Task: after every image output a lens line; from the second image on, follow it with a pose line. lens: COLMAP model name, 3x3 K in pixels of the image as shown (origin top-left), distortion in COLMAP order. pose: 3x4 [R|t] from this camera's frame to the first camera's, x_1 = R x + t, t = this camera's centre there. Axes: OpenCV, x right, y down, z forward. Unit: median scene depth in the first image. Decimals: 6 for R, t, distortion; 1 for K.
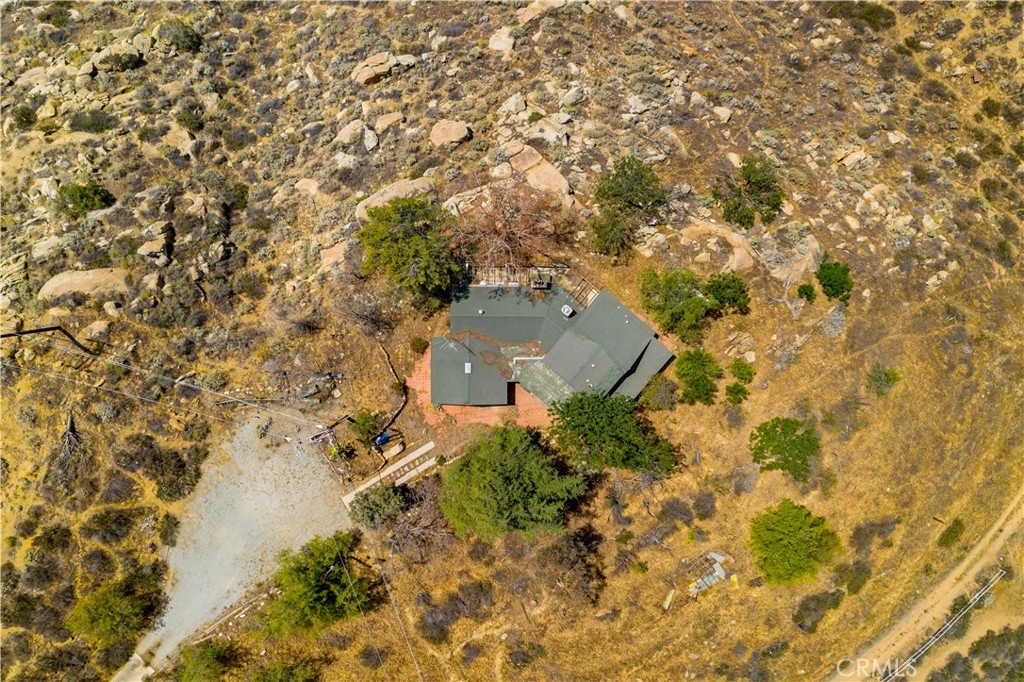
lens RADIAL K [[822.1, 0, 515.4], [0, 822.1, 342.9], [0, 0, 1]] dist [-0.000187, 0.011490]
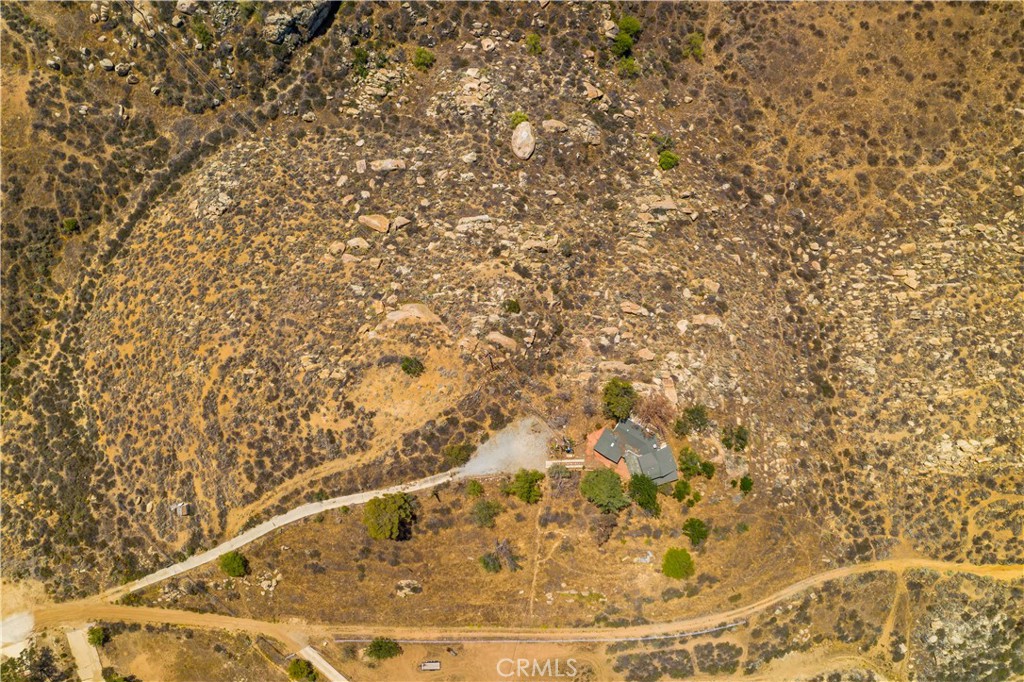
lens RADIAL K [[822.1, 0, 515.4], [0, 822.1, 342.9], [0, 0, 1]] dist [-0.000187, 0.011490]
pose [[0.855141, 0.518083, 0.018007, -0.489643], [-0.518278, 0.855171, 0.008397, -0.101381], [-0.011048, -0.016513, 0.999803, -1.508947]]
